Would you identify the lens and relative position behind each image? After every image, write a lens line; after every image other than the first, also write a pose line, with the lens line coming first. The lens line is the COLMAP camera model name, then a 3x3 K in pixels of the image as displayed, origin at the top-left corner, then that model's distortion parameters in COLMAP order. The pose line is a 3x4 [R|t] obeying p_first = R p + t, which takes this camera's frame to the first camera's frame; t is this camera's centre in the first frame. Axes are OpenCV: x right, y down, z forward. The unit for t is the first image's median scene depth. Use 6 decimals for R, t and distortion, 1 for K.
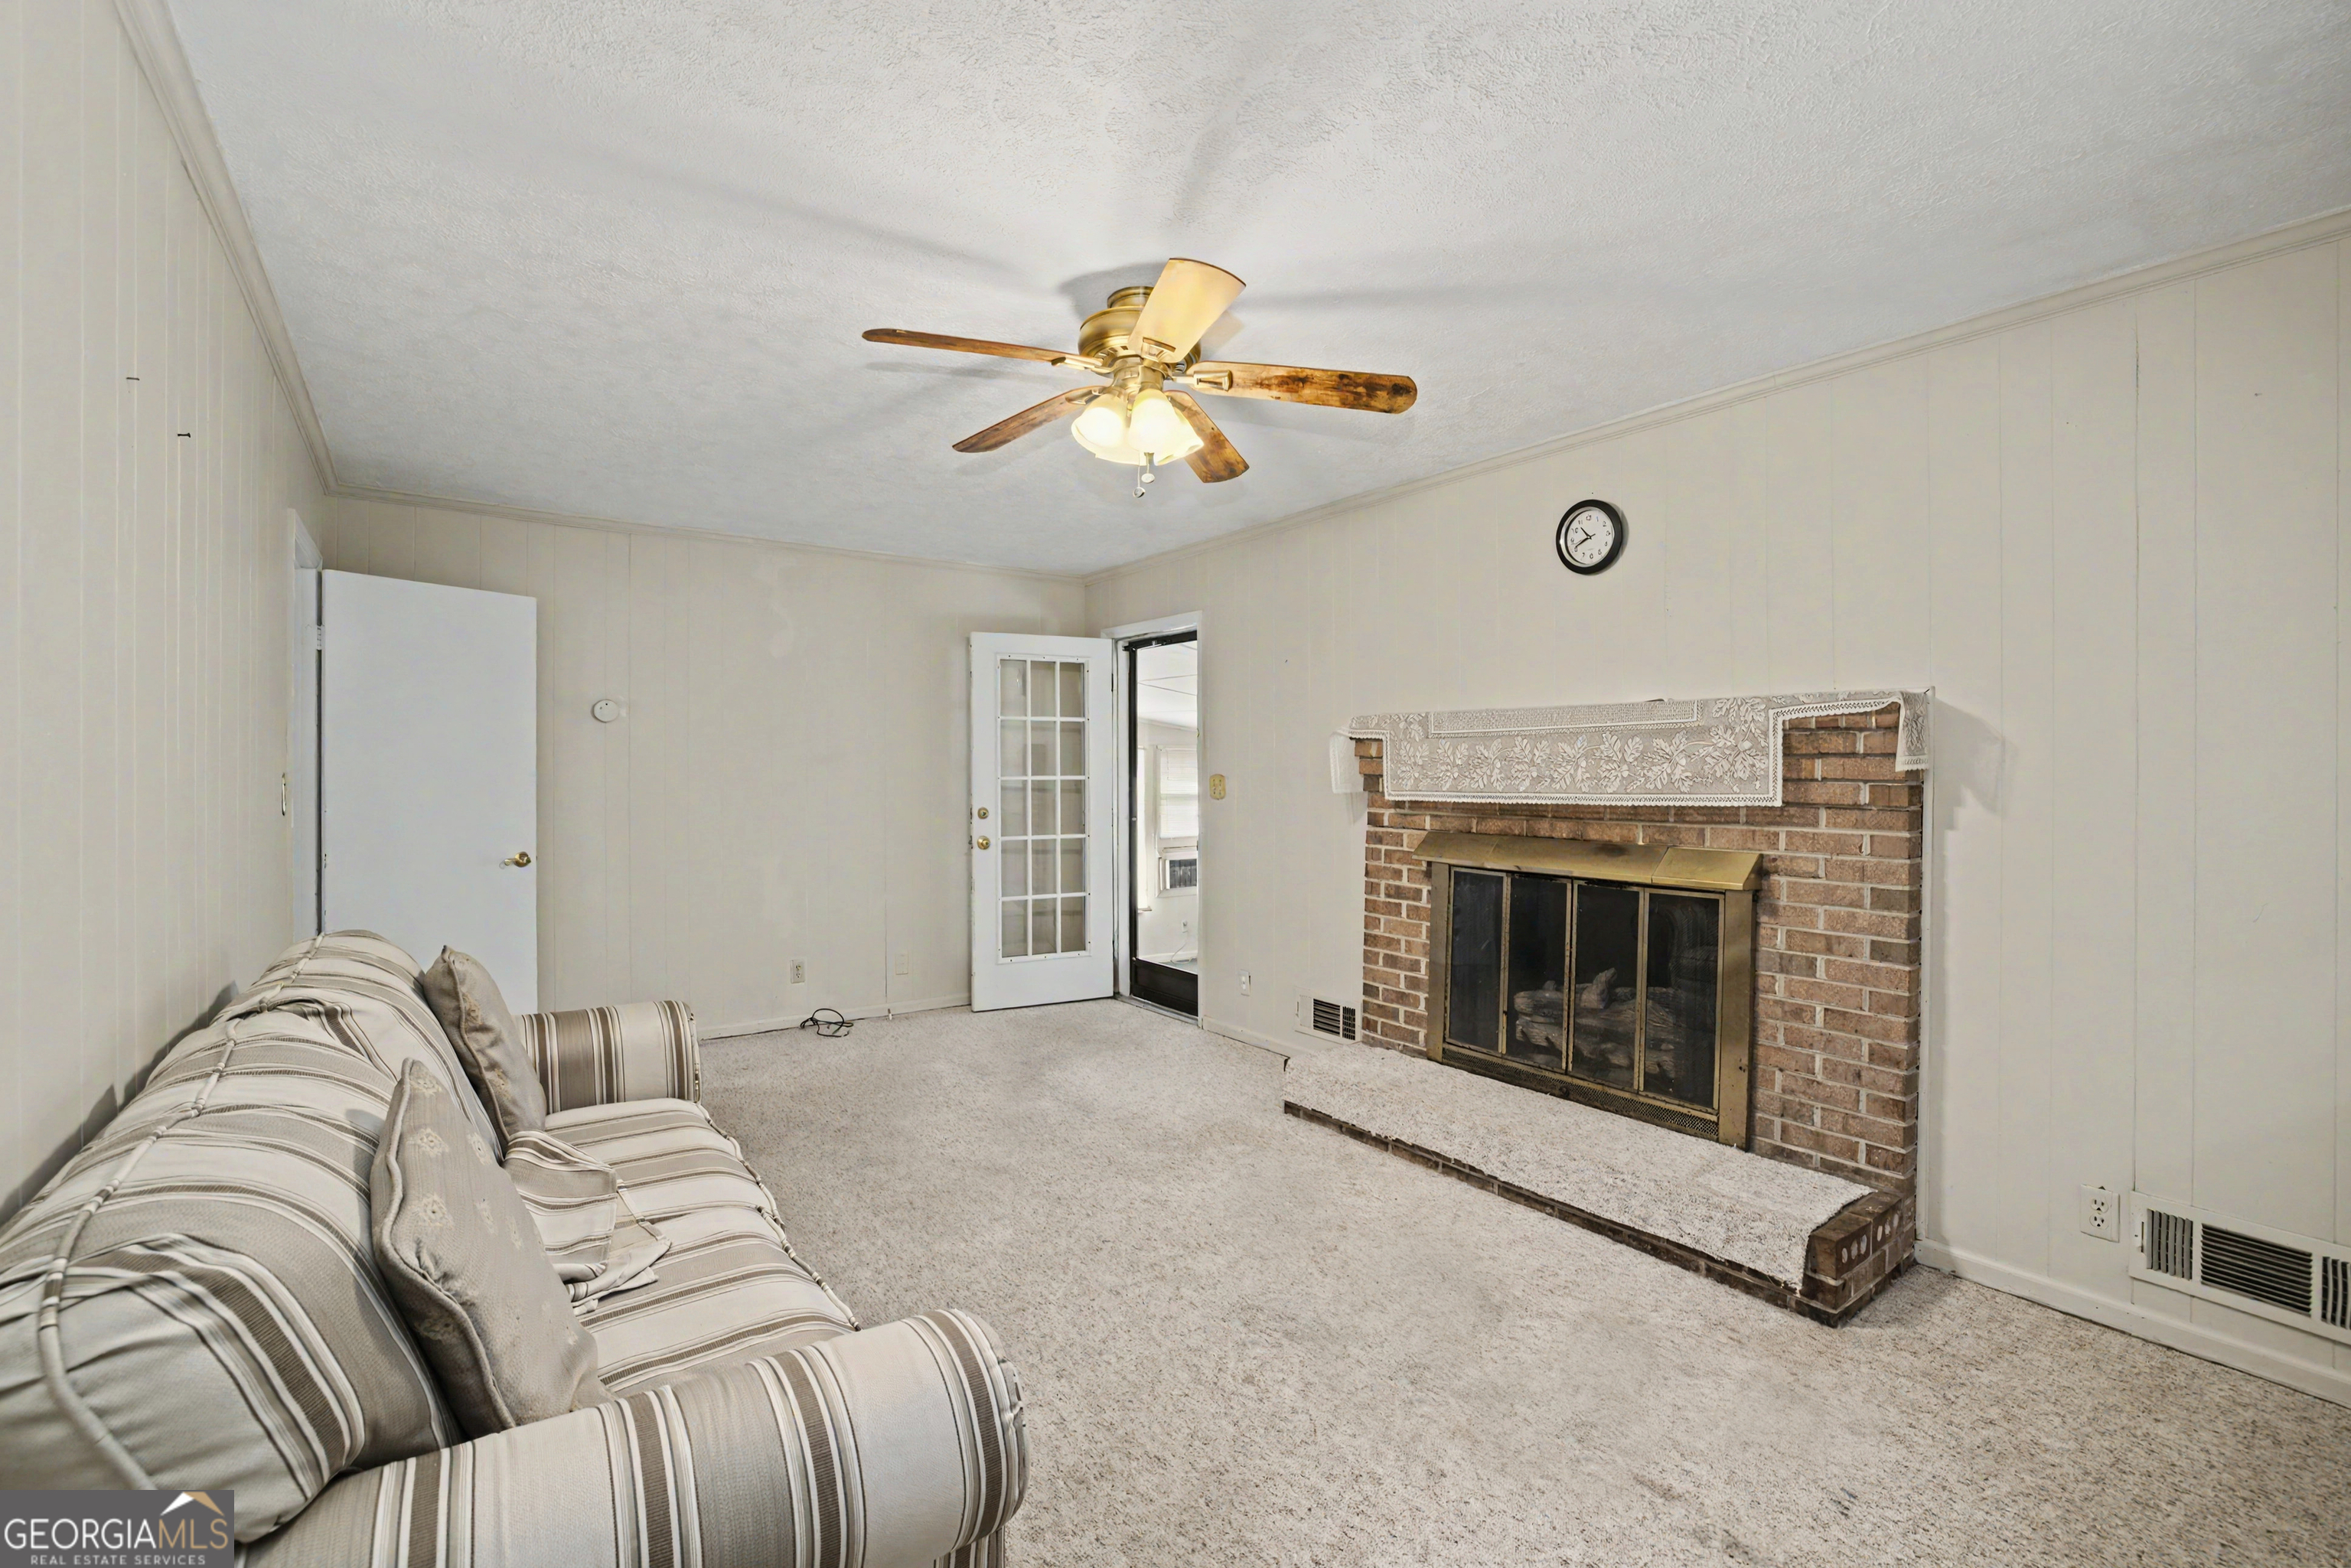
lens RADIAL K [[1047.8, 0, 1178.9], [0, 1047.8, 777.0], [0, 0, 1]] dist [-0.035443, 0.009096]
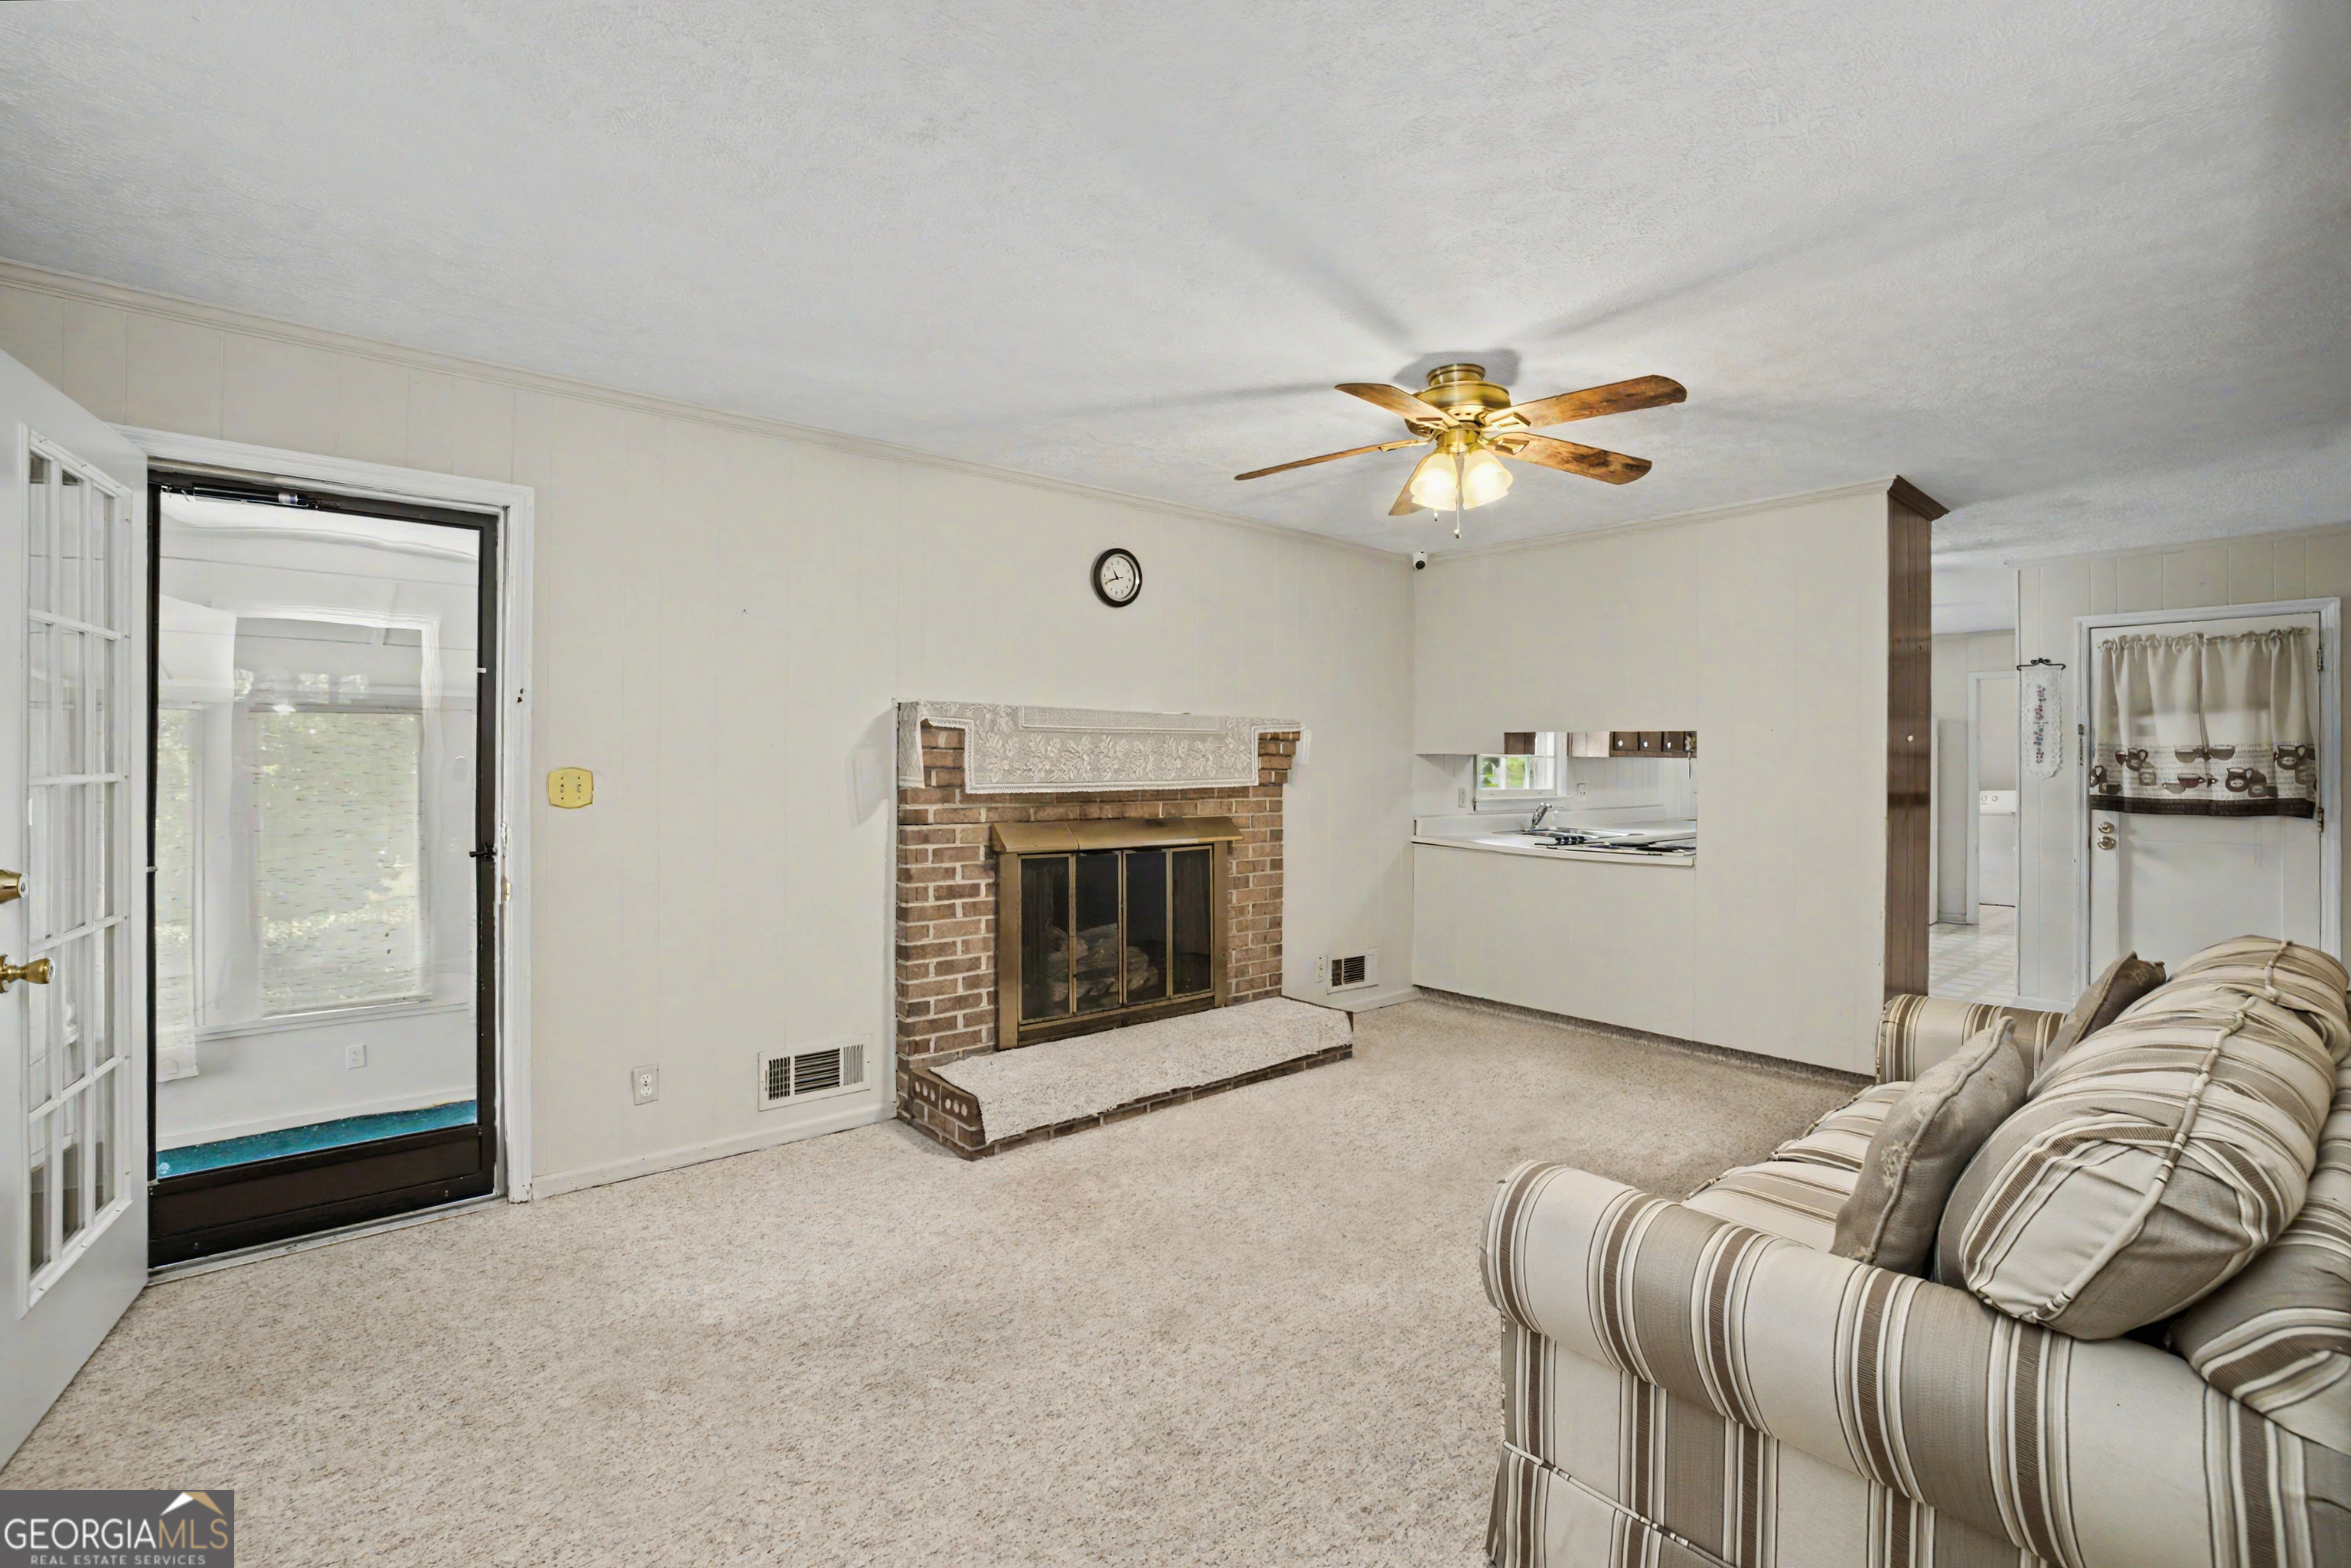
lens RADIAL K [[1047.8, 0, 1151.1], [0, 1047.8, 772.5], [0, 0, 1]] dist [-0.035443, 0.009096]
pose [[-0.069532, -0.007531, 0.997551, -0.774086], [0.003765, 0.999962, 0.007812, -0.004133], [-0.997573, 0.004299, -0.069501, 0.928400]]
